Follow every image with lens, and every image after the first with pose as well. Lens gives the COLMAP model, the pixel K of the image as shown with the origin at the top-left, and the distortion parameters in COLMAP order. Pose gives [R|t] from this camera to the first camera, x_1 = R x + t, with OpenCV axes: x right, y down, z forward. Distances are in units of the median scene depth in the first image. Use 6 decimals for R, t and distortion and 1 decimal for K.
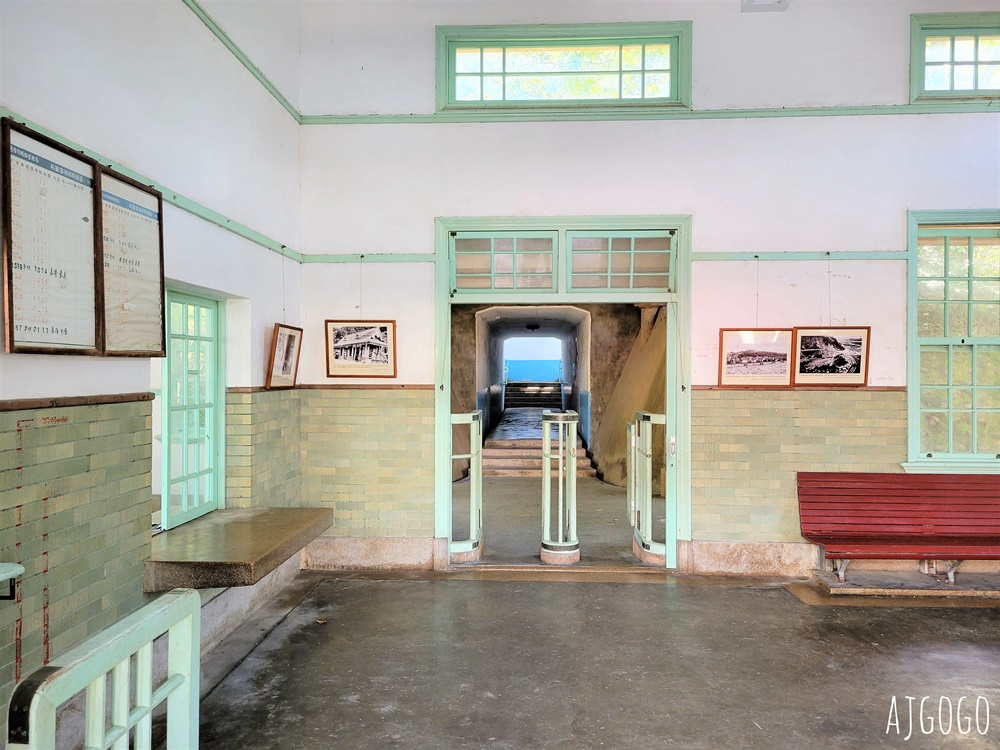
lens RADIAL K [[770.0, 0, 500.0], [0, 770.0, 375.0], [0, 0, 1]] dist [-0.003208, -0.003414]
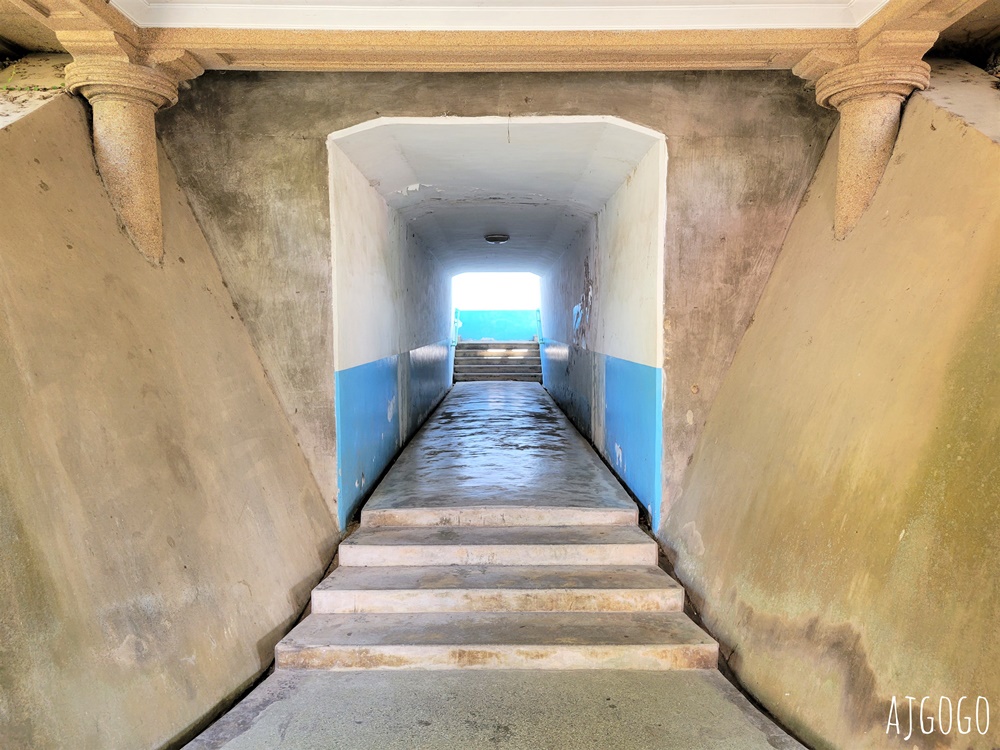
lens RADIAL K [[770.0, 0, 500.0], [0, 770.0, 375.0], [0, 0, 1]] dist [-0.003208, -0.003414]
pose [[0.998850, -0.007143, 0.047407, 0.027701], [0.004670, 0.998633, 0.052069, 0.006442], [-0.047714, -0.051788, 0.997518, 0.672859]]
